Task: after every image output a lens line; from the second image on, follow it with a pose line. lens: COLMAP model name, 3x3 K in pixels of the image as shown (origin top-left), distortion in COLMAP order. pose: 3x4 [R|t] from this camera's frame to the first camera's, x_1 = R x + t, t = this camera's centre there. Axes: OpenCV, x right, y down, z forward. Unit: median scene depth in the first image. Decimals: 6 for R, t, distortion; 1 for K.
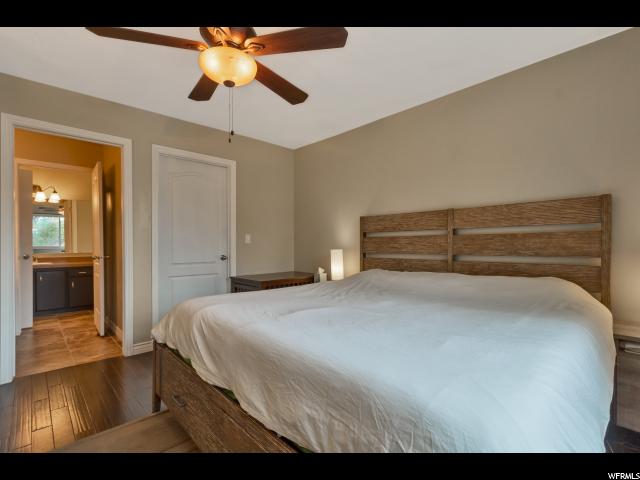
lens RADIAL K [[299.3, 0, 320.1], [0, 299.3, 243.1], [0, 0, 1]] dist [-0.006395, -0.000535]
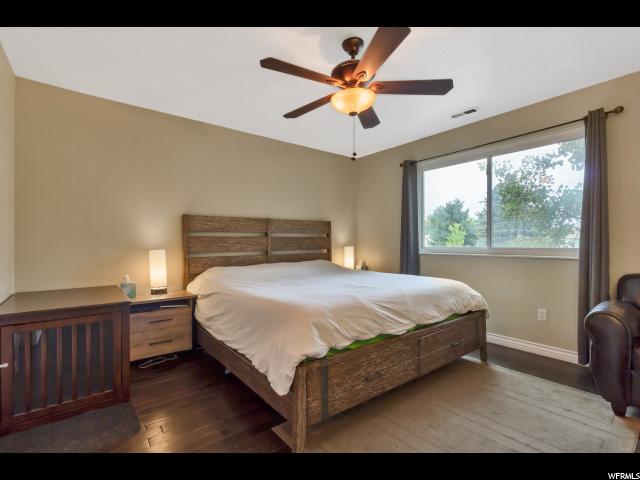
lens RADIAL K [[299.3, 0, 319.9], [0, 299.3, 242.5], [0, 0, 1]] dist [-0.006395, -0.000535]
pose [[0.100165, 0.005234, 0.994957, -0.879089], [0.002344, 0.999982, -0.005496, 0.007385], [-0.994968, 0.002882, 0.100151, 0.564869]]
